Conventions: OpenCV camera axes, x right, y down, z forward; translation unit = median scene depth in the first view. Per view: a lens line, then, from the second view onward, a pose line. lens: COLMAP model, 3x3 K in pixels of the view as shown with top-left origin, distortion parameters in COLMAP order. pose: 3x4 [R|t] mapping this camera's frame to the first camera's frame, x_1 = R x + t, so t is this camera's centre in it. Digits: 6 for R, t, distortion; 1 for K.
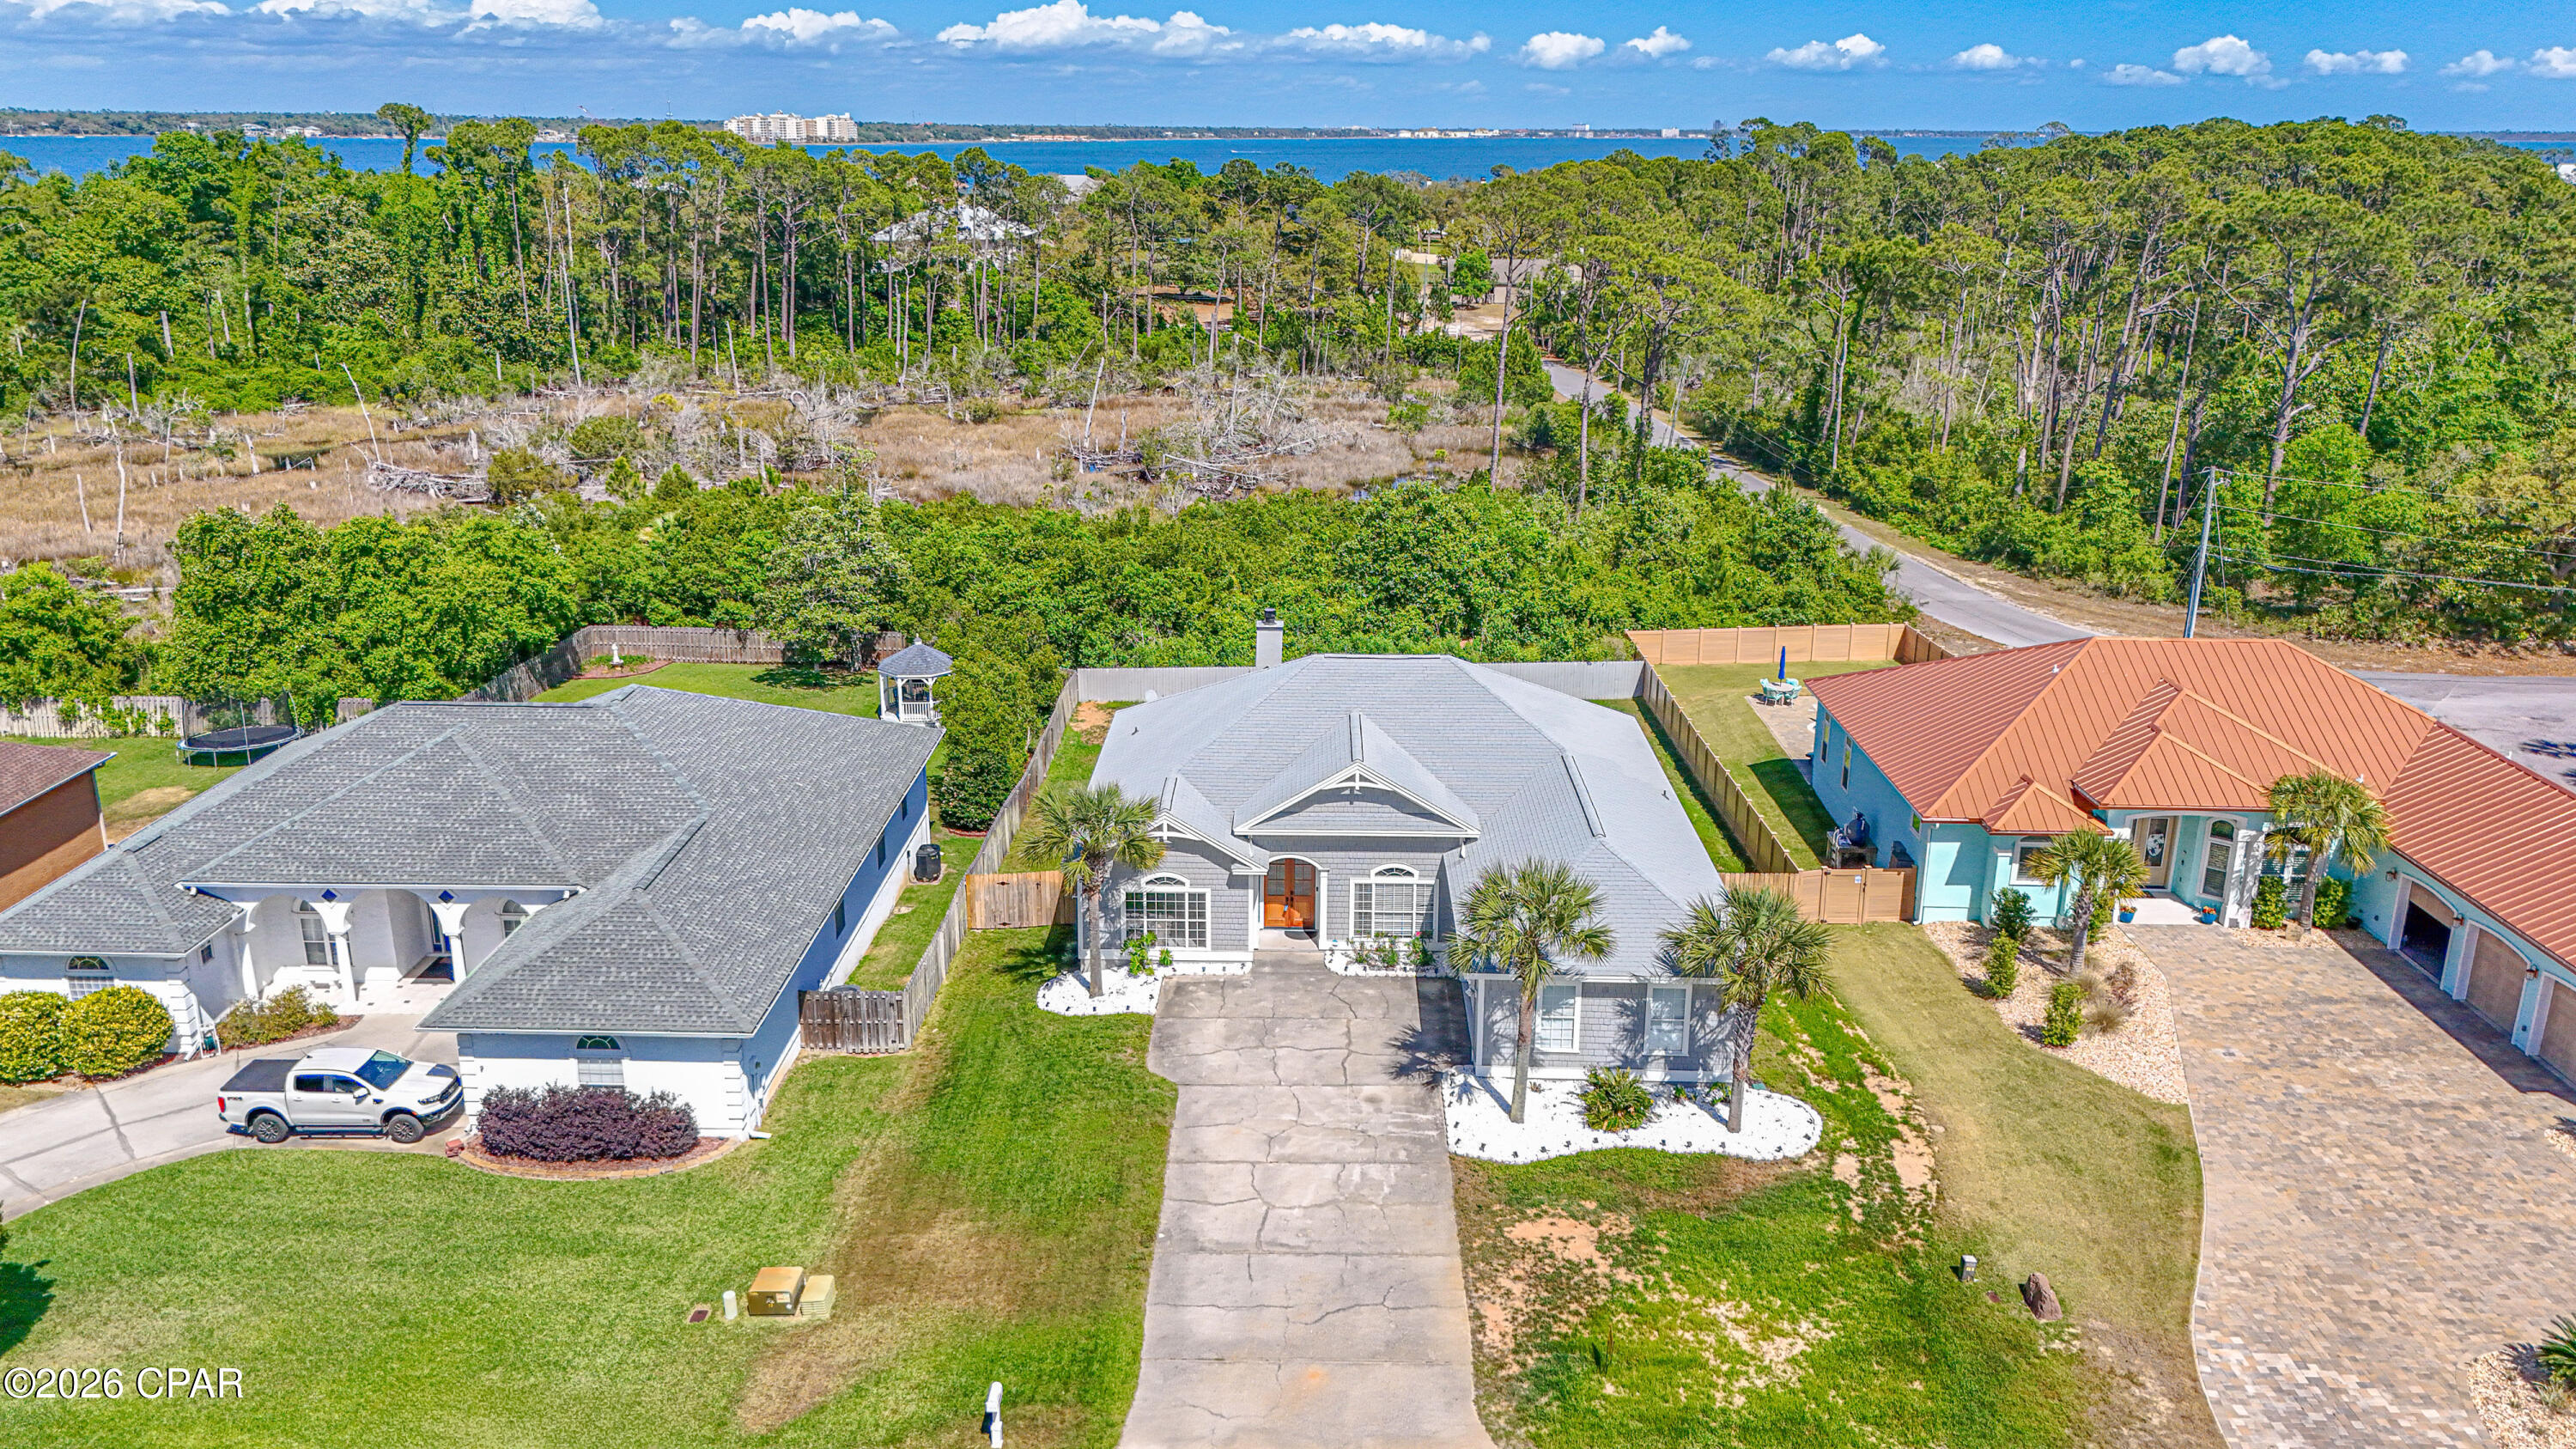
lens RADIAL K [[1897.7, 0, 1289.5], [0, 1897.7, 719.4], [0, 0, 1]] dist [0.081398, -0.078271]
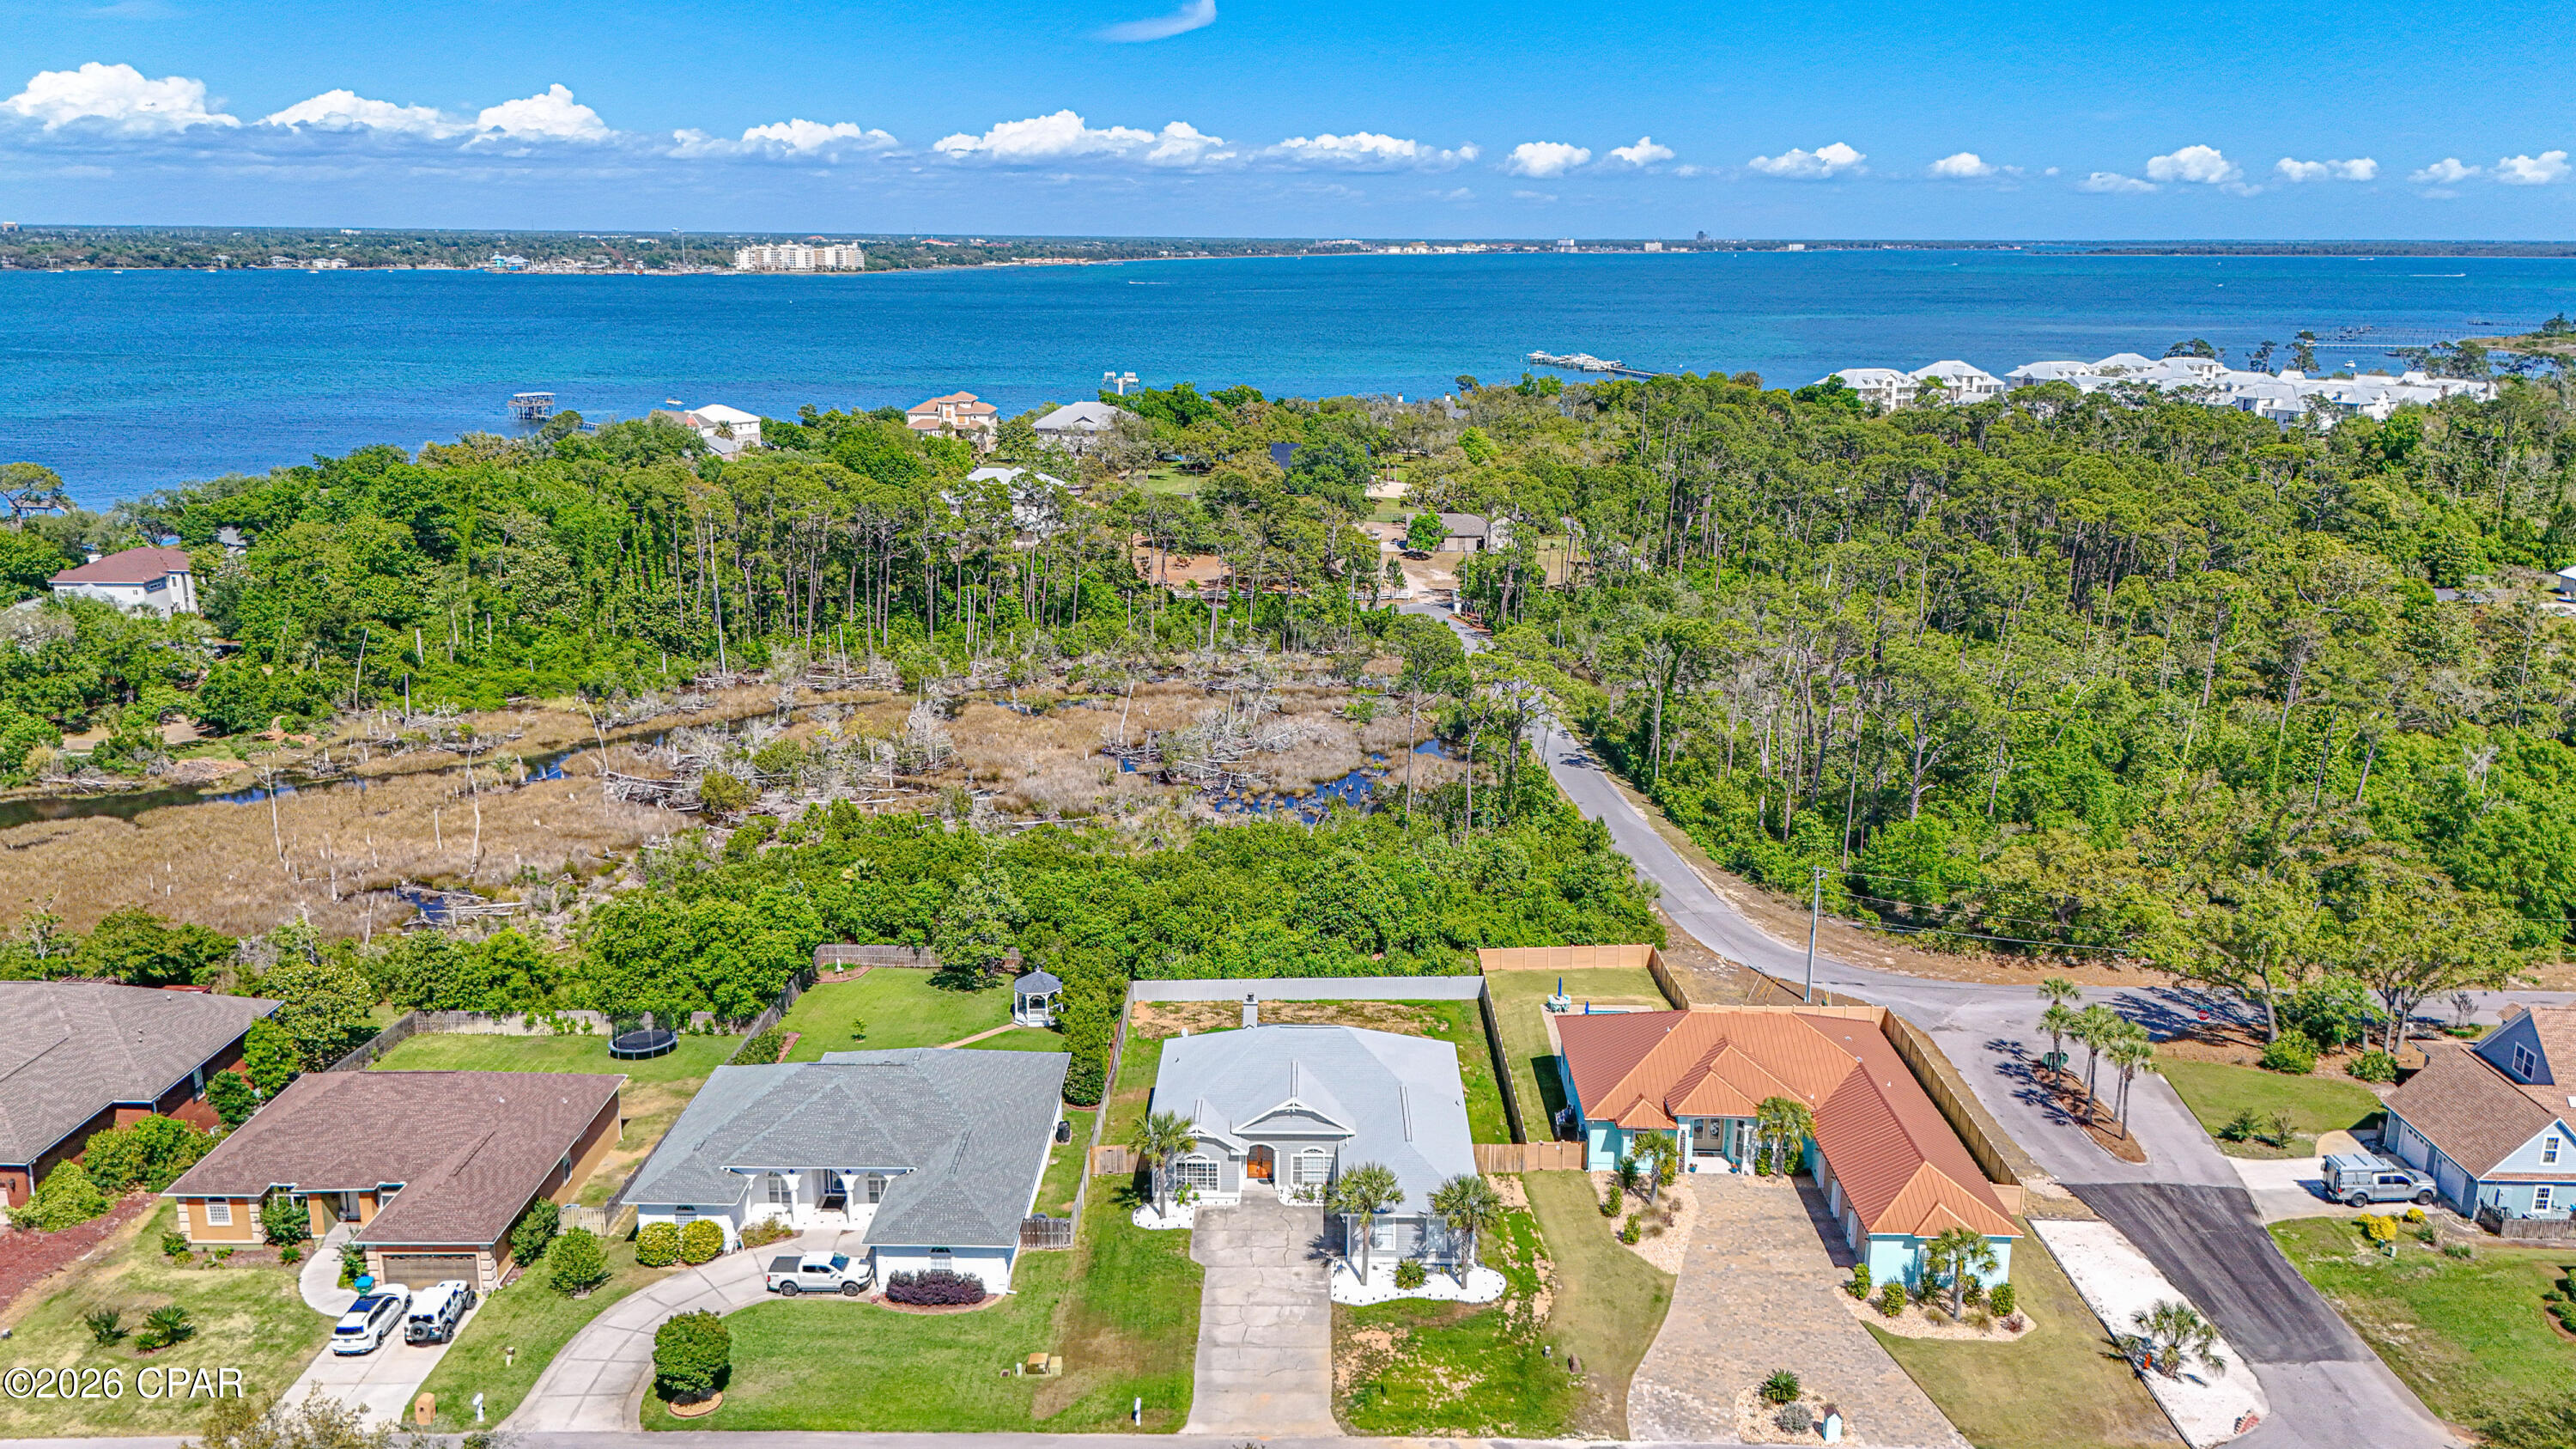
lens RADIAL K [[1897.7, 0, 1288.0], [0, 1897.7, 721.3], [0, 0, 1]] dist [0.081398, -0.078271]
pose [[0.999993, -0.002501, 0.002678, 0.025635], [0.002630, 0.998788, -0.049143, -0.272323], [-0.002552, 0.049149, 0.998788, -1.013243]]
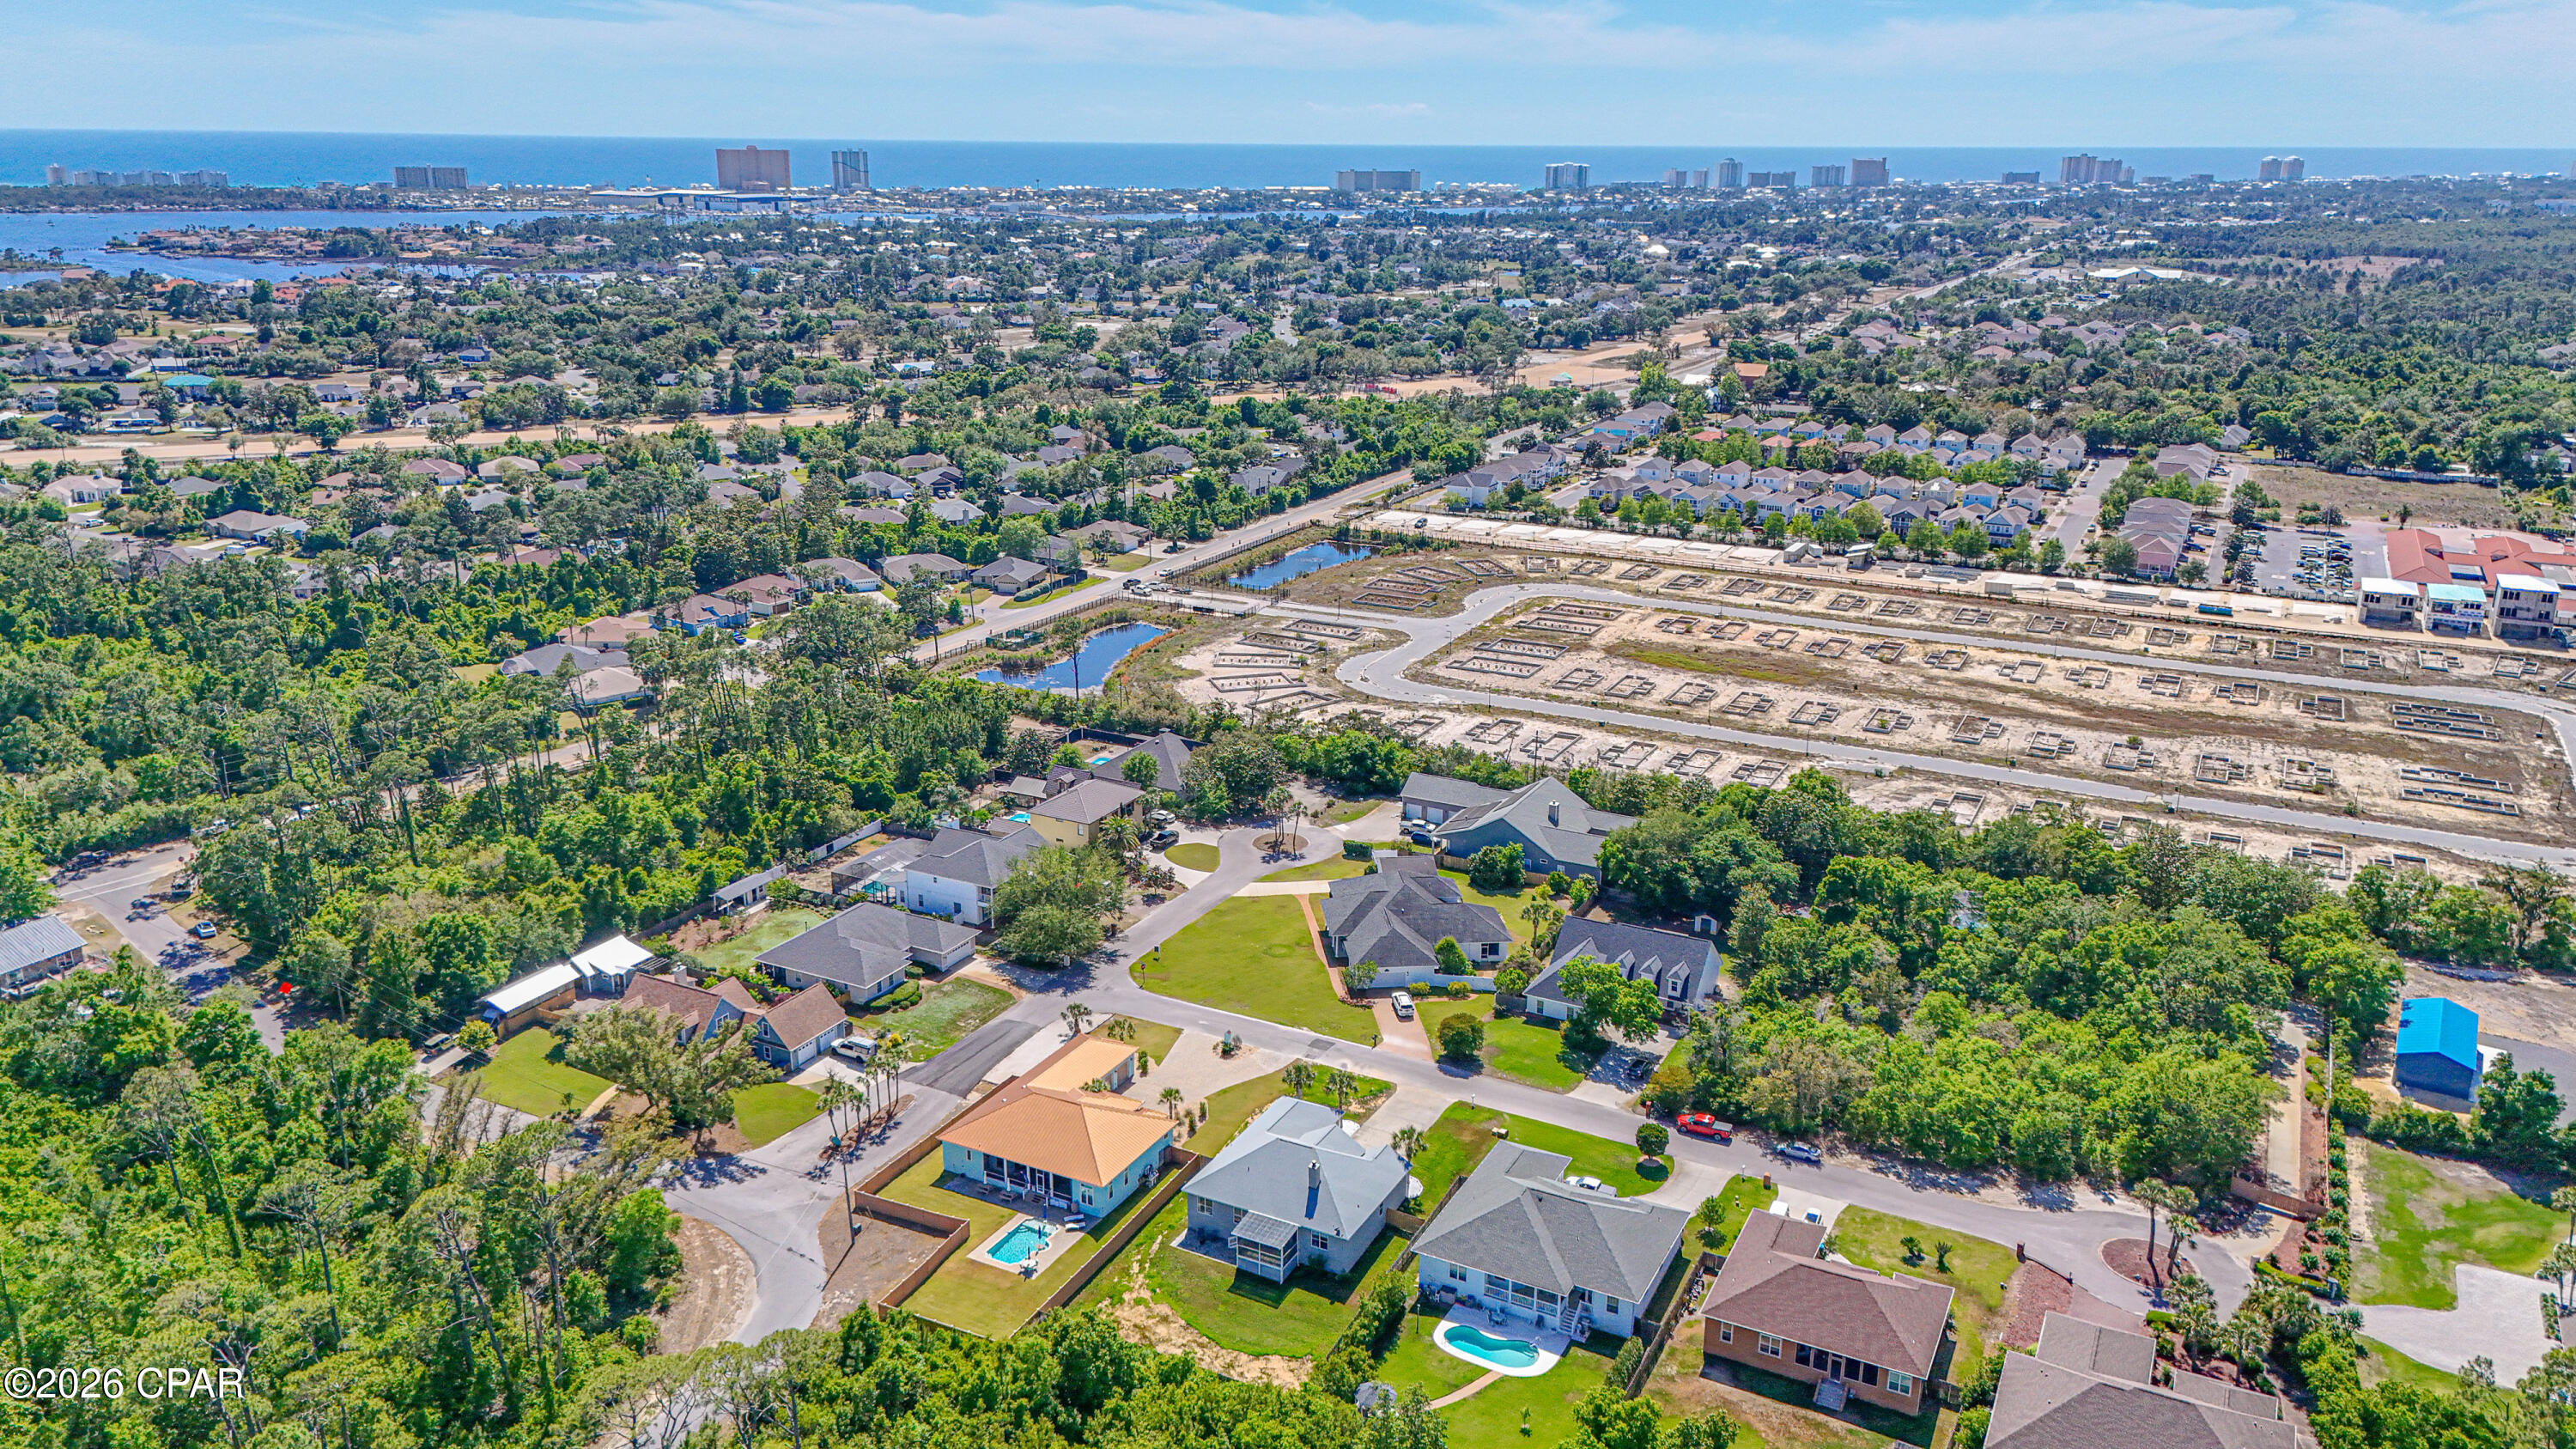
lens RADIAL K [[1897.7, 0, 1288.3], [0, 1897.7, 728.2], [0, 0, 1]] dist [0.081398, -0.078271]
pose [[-0.894222, -0.148491, 0.422278, -1.311358], [0.117893, 0.831939, 0.542198, -2.597956], [-0.431820, 0.534629, -0.726432, 3.271176]]
